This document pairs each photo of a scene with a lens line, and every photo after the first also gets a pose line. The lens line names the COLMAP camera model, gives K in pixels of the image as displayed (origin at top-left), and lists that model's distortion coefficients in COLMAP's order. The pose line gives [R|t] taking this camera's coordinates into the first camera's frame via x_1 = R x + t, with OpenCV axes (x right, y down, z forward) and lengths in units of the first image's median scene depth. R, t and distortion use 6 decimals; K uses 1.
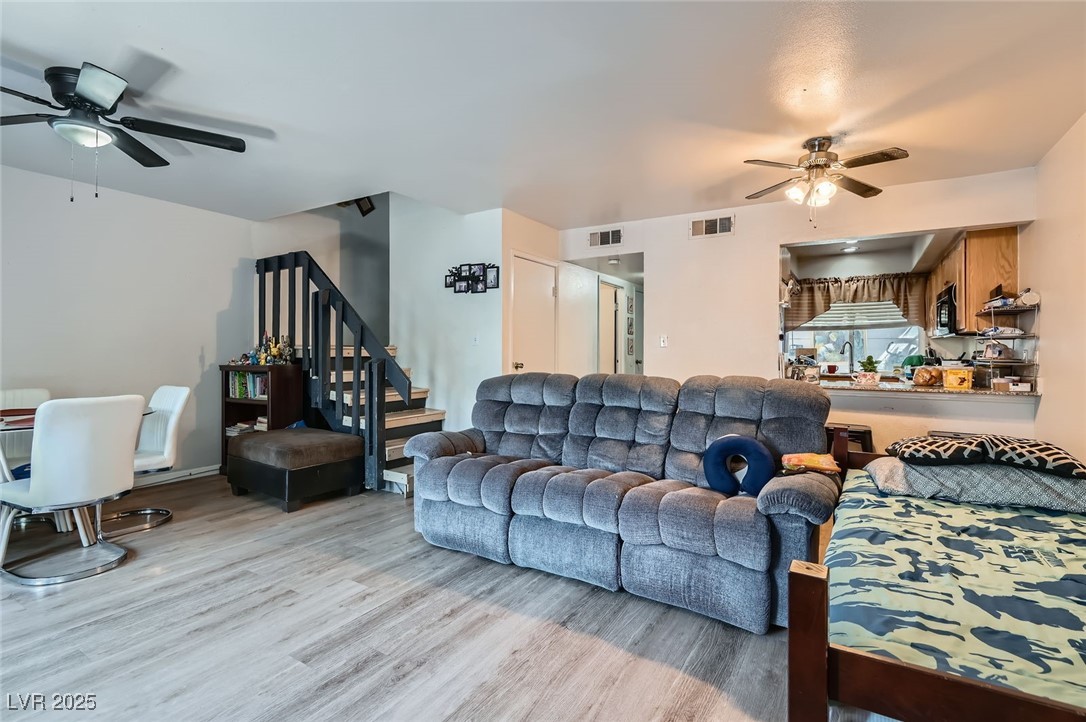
lens RADIAL K [[505.9, 0, 540.3], [0, 505.9, 353.1], [0, 0, 1]] dist [-0.000044, -0.000141]
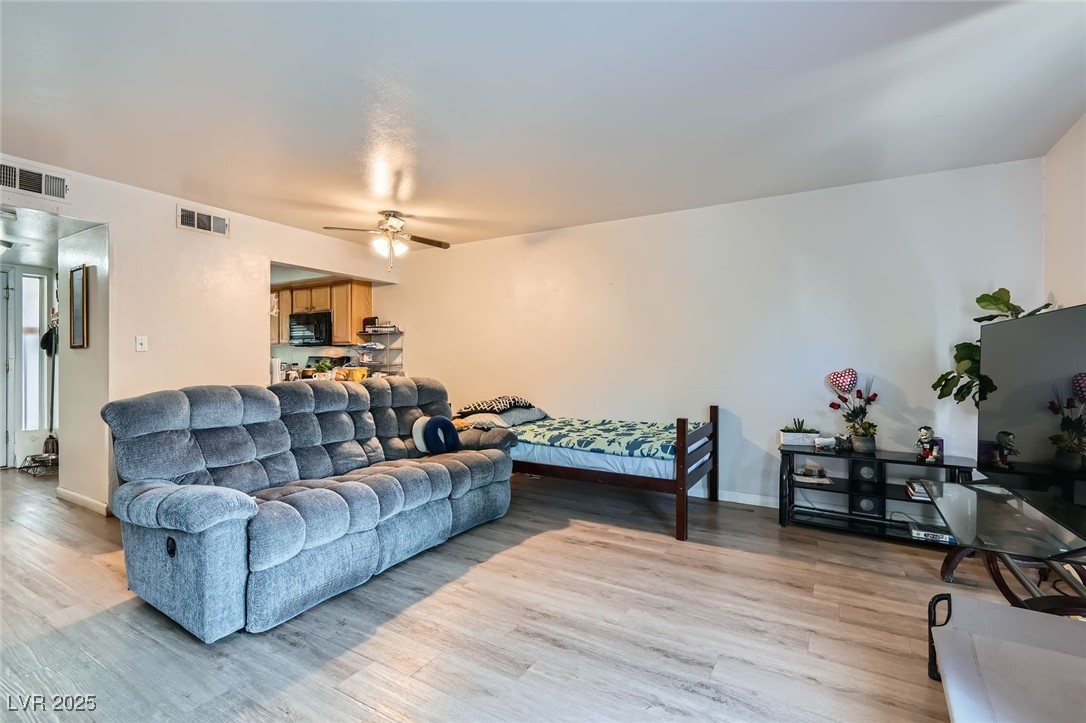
lens RADIAL K [[498.1, 0, 543.0], [0, 498.1, 361.5], [0, 0, 1]] dist [0.003684, -0.000514]
pose [[-0.034473, -0.009183, 0.999363, -0.974200], [-0.002838, 0.999955, 0.009090, -0.008069], [-0.999402, -0.002523, -0.034498, 0.670442]]
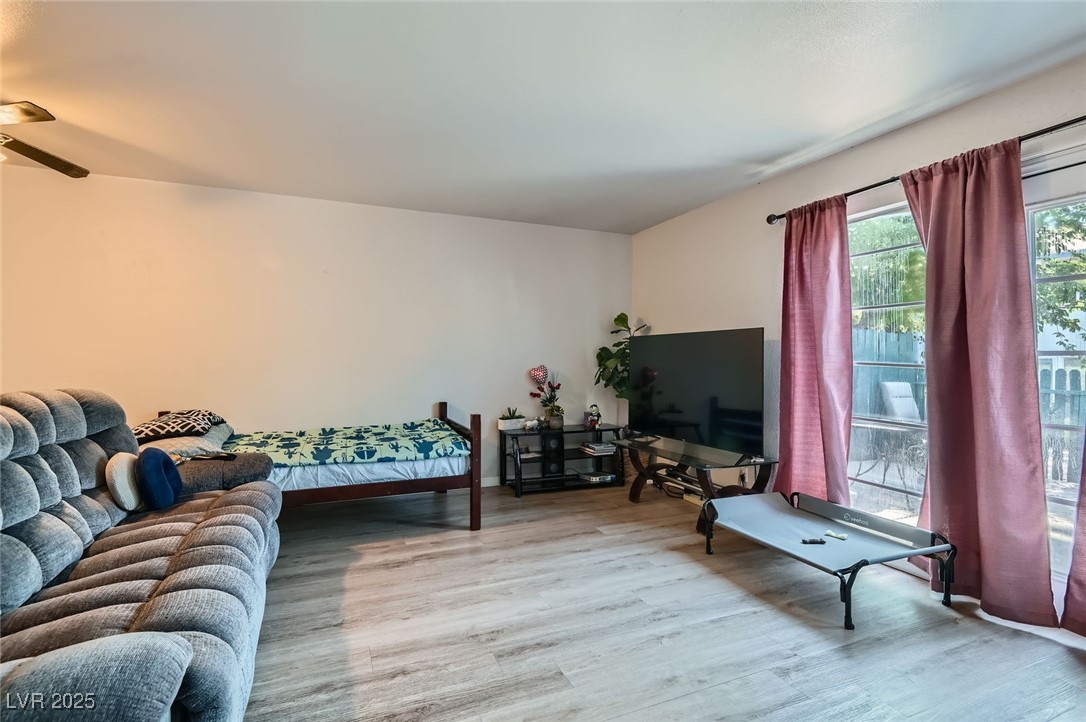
lens RADIAL K [[498.1, 0, 543.0], [0, 498.1, 361.0], [0, 0, 1]] dist [0.003684, -0.000514]
pose [[-0.825257, -0.008890, 0.564687, -0.655054], [-0.006774, 0.999960, 0.005842, -0.005134], [-0.564717, 0.000996, -0.825284, 1.216468]]
